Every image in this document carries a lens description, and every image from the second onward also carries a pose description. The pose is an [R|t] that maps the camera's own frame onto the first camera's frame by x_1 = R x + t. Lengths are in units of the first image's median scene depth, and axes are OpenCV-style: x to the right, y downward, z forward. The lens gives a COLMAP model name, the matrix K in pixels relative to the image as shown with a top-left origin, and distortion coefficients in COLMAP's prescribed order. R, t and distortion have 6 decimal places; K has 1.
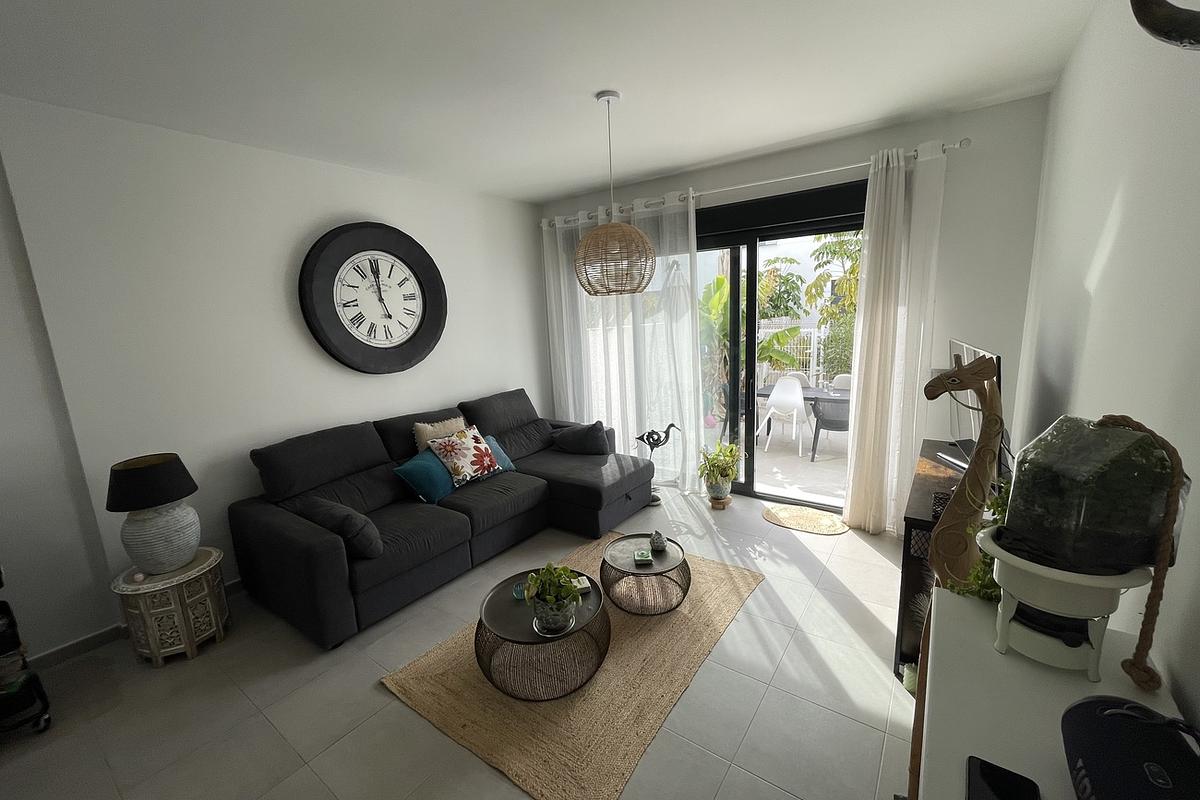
lens RADIAL K [[481.9, 0, 597.0], [0, 481.9, 402.0], [0, 0, 1]] dist [-0.000620, -0.000044]
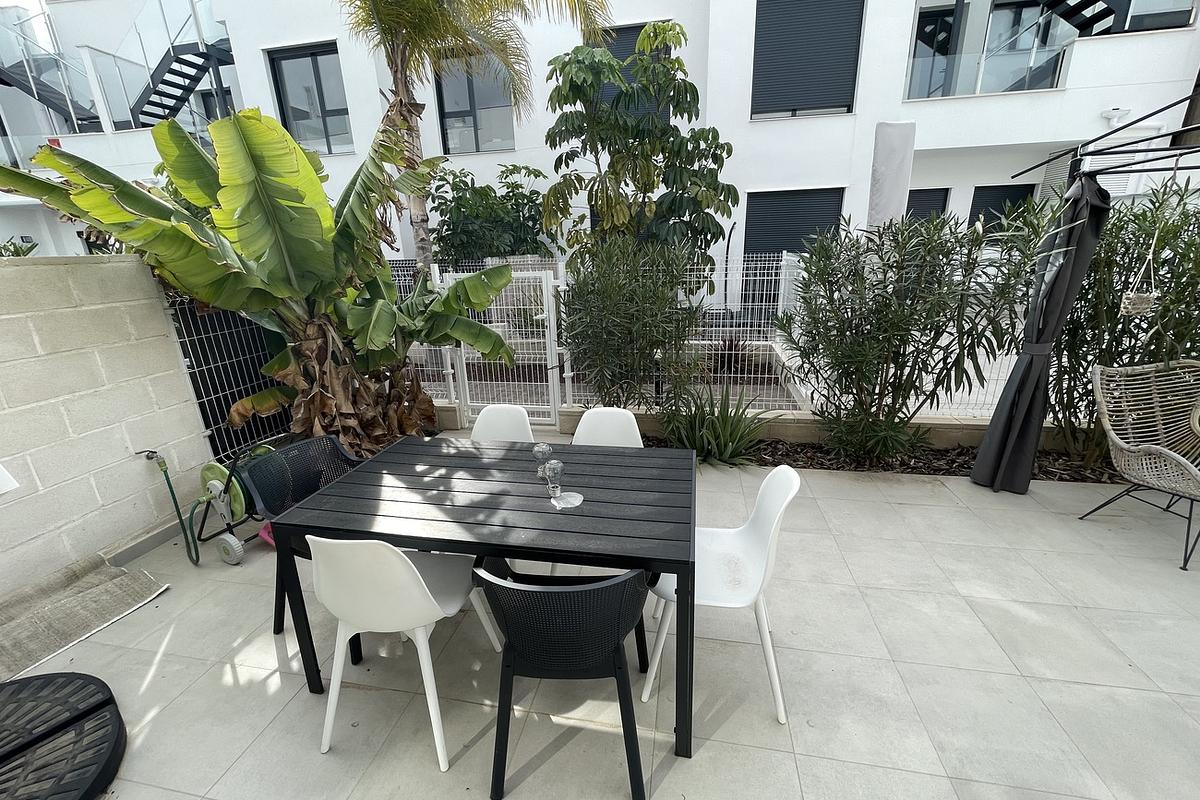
lens RADIAL K [[481.9, 0, 599.1], [0, 481.9, 398.6], [0, 0, 1]] dist [-0.000620, -0.000044]
pose [[0.905819, -0.108959, 0.409415, 0.169164], [0.066211, 0.990896, 0.117222, -0.045766], [-0.418460, -0.079074, 0.904786, 0.311786]]
